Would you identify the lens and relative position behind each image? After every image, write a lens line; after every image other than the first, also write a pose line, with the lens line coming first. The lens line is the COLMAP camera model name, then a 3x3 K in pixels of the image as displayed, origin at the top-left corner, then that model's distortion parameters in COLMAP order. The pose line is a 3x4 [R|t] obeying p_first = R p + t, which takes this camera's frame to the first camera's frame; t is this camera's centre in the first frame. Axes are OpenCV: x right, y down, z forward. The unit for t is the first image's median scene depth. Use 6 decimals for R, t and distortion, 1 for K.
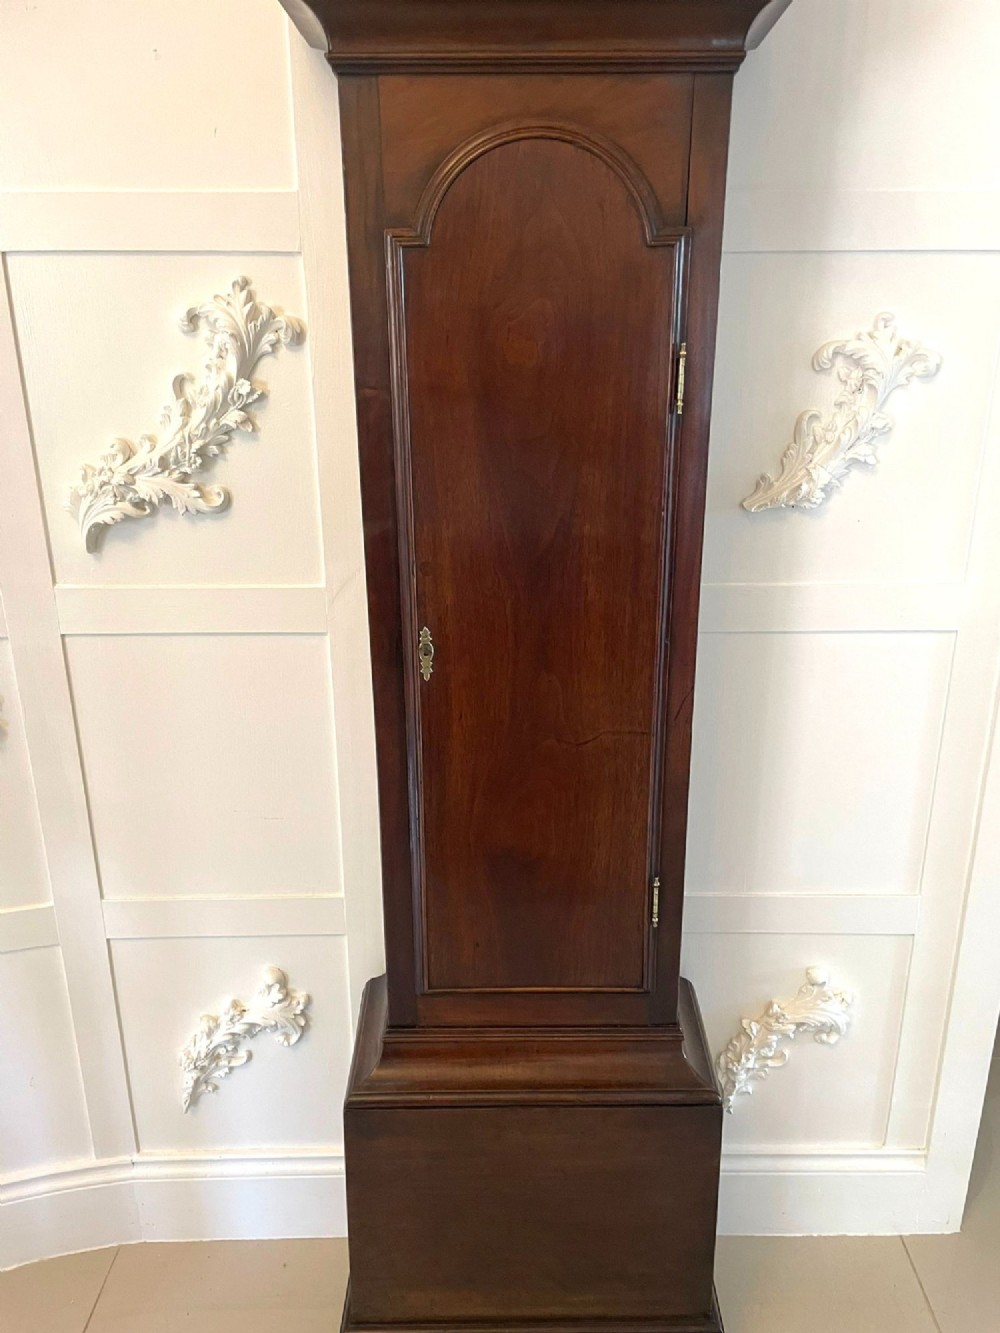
lens RADIAL K [[990.1, 0, 508.2], [0, 990.1, 676.8], [0, 0, 1]] dist [0.025602, -0.014125]
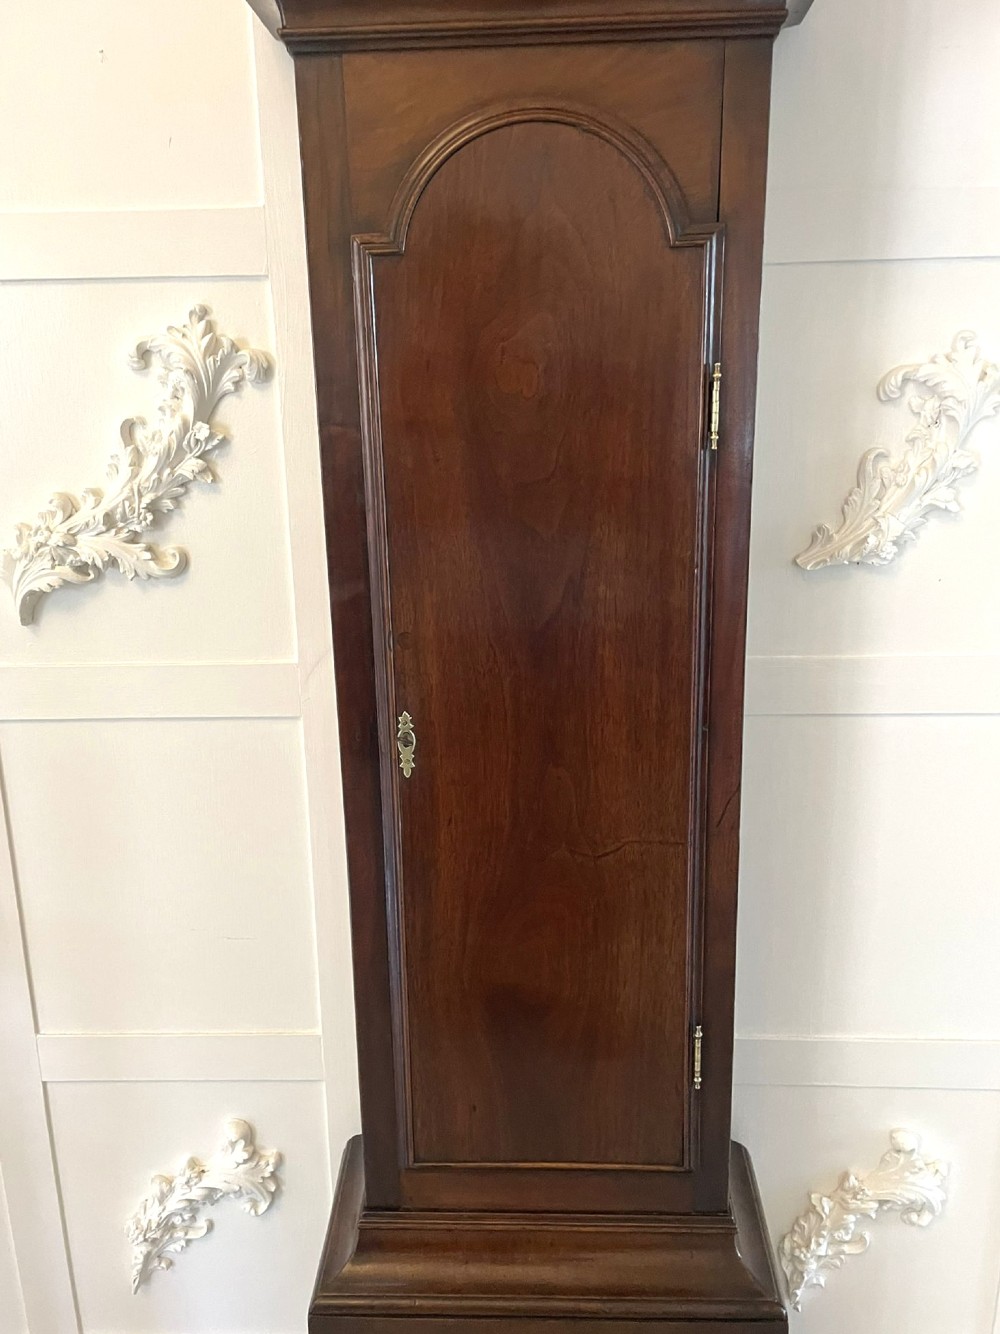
lens RADIAL K [[1029.7, 0, 499.9], [0, 1029.7, 669.4], [0, 0, 1]] dist [0.039659, -0.069842]
pose [[0.998781, -0.004818, -0.049121, 0.032218], [0.000811, 0.996691, -0.081275, -0.014465], [0.049351, 0.081136, 0.995481, 0.140804]]
